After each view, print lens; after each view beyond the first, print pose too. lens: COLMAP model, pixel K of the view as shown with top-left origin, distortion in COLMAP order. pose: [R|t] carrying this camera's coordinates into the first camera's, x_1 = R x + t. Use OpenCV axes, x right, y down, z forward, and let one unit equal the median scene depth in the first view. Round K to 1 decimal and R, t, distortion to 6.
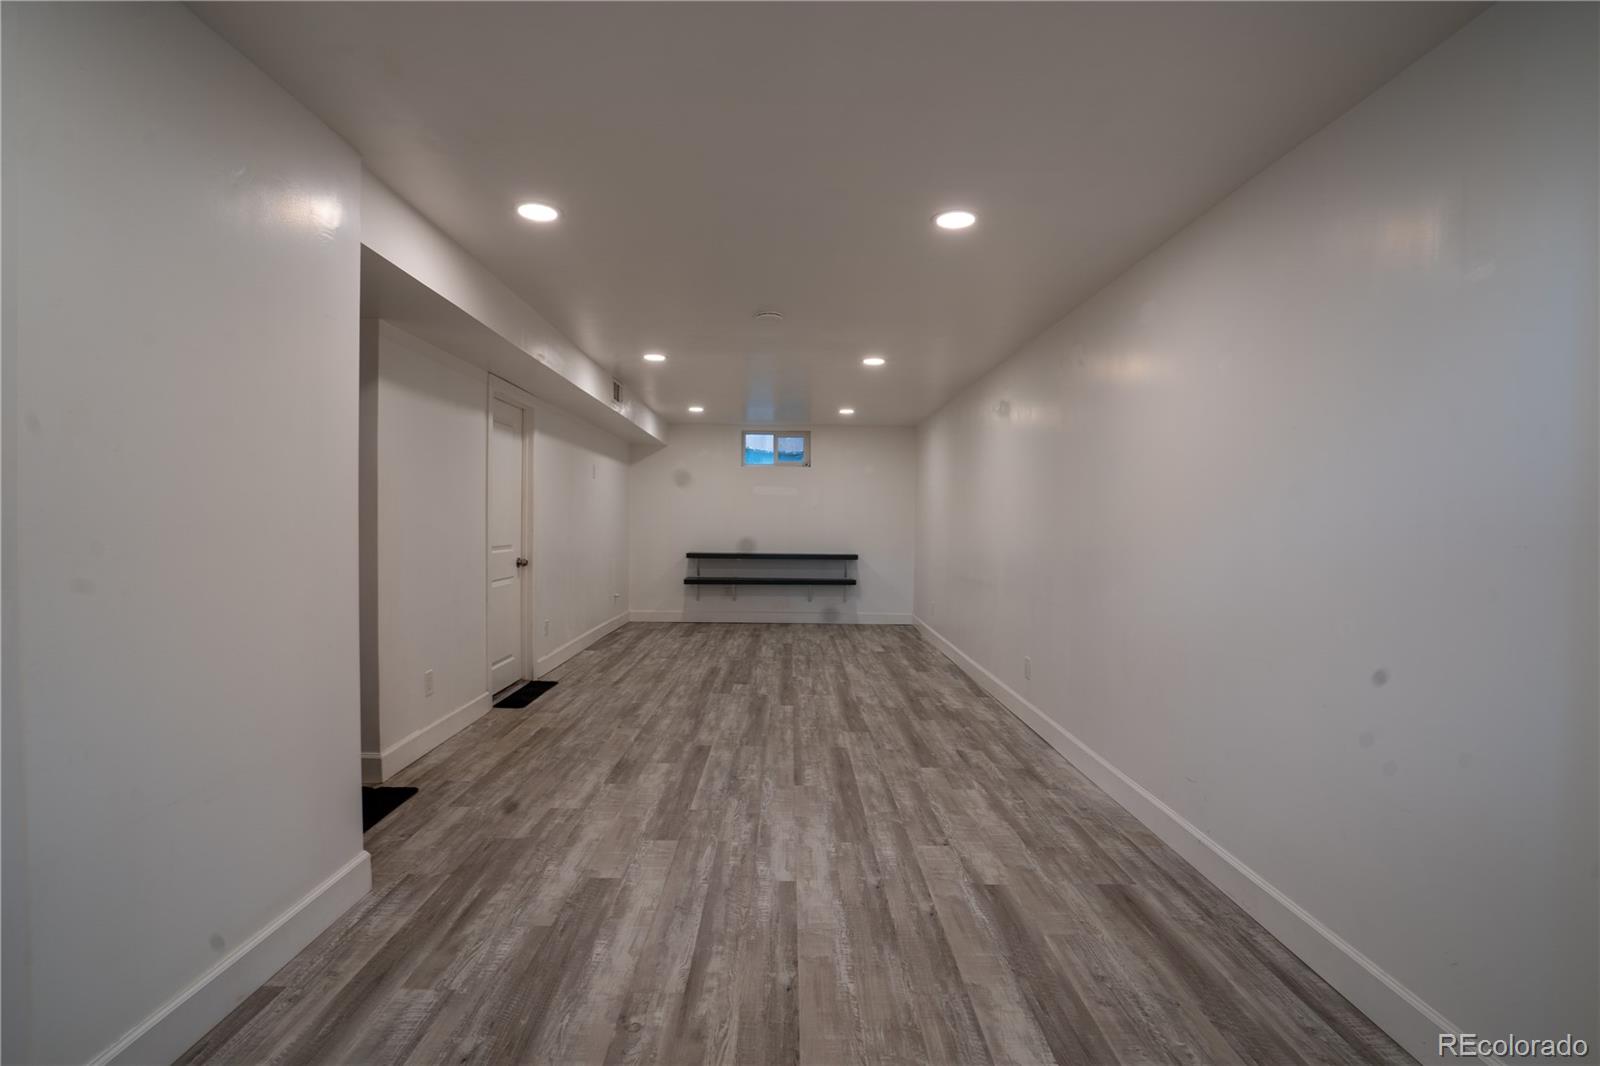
lens RADIAL K [[743.7, 0, 798.6], [0, 743.7, 534.7], [0, 0, 1]] dist [-0.063197, 0.025652]
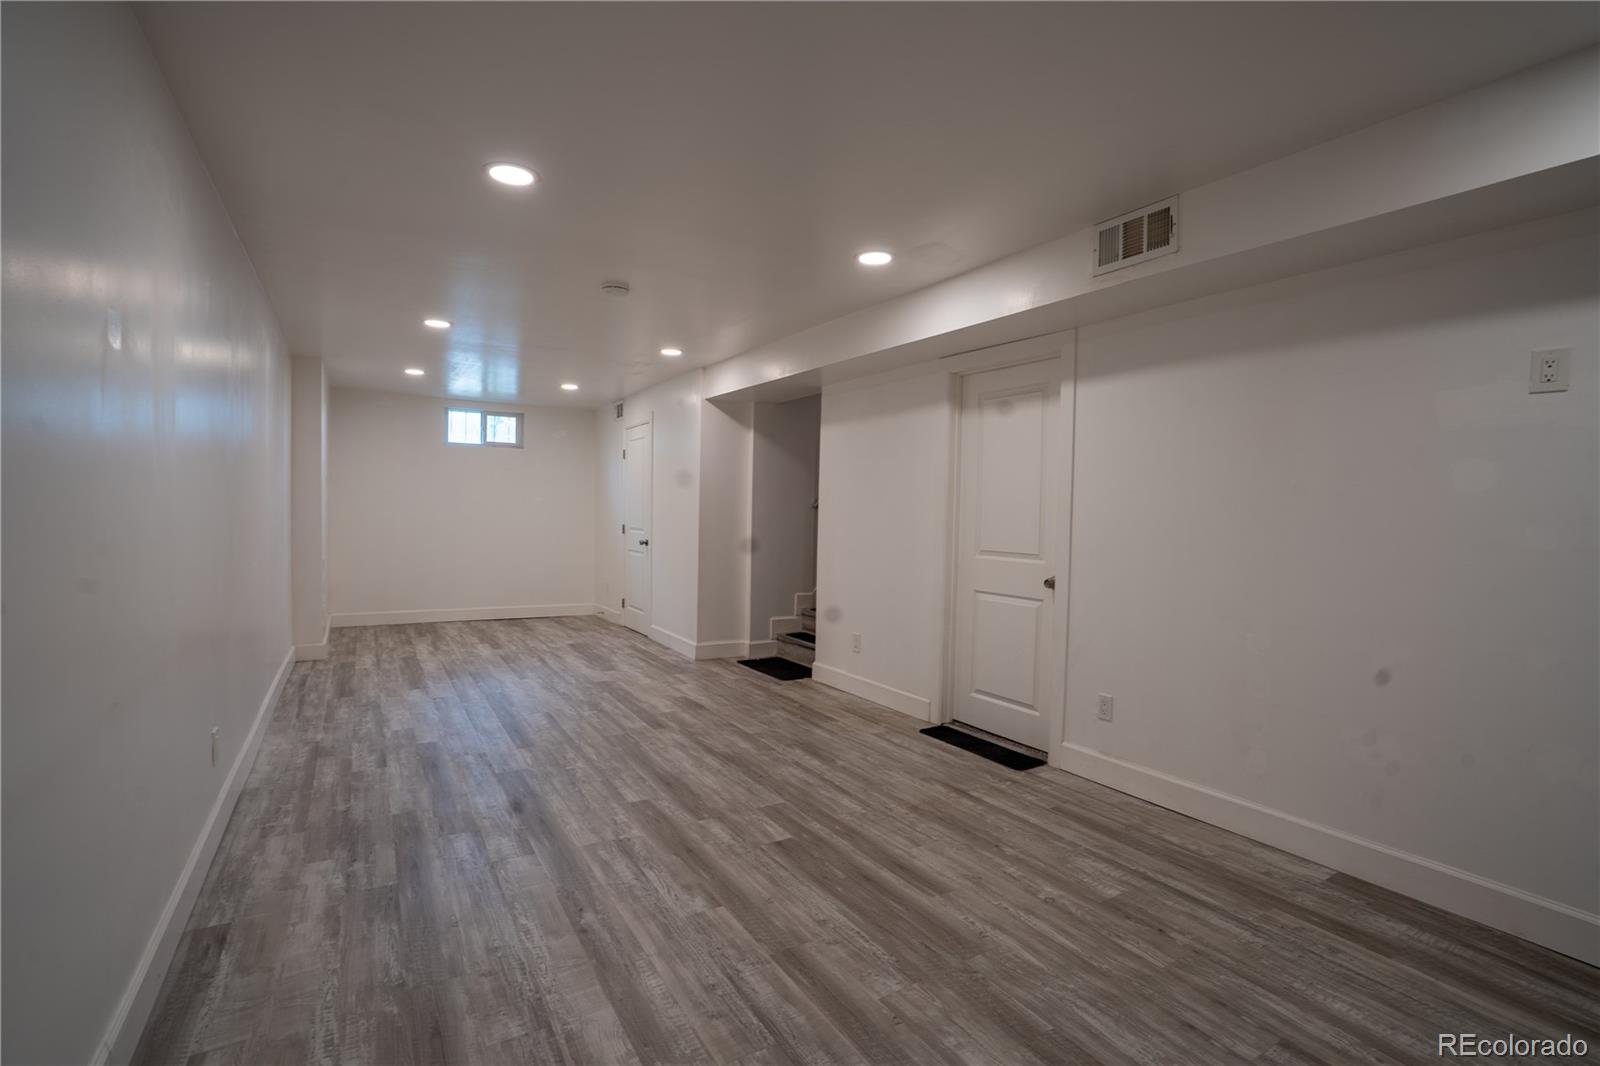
lens RADIAL K [[743.7, 0, 798.6], [0, 743.7, 534.7], [0, 0, 1]] dist [-0.063197, 0.025652]
pose [[-0.863869, -0.013063, -0.503547, 0.225156], [-0.039661, 0.998324, 0.042144, -0.034588], [0.502153, 0.056378, -0.862939, 1.938293]]
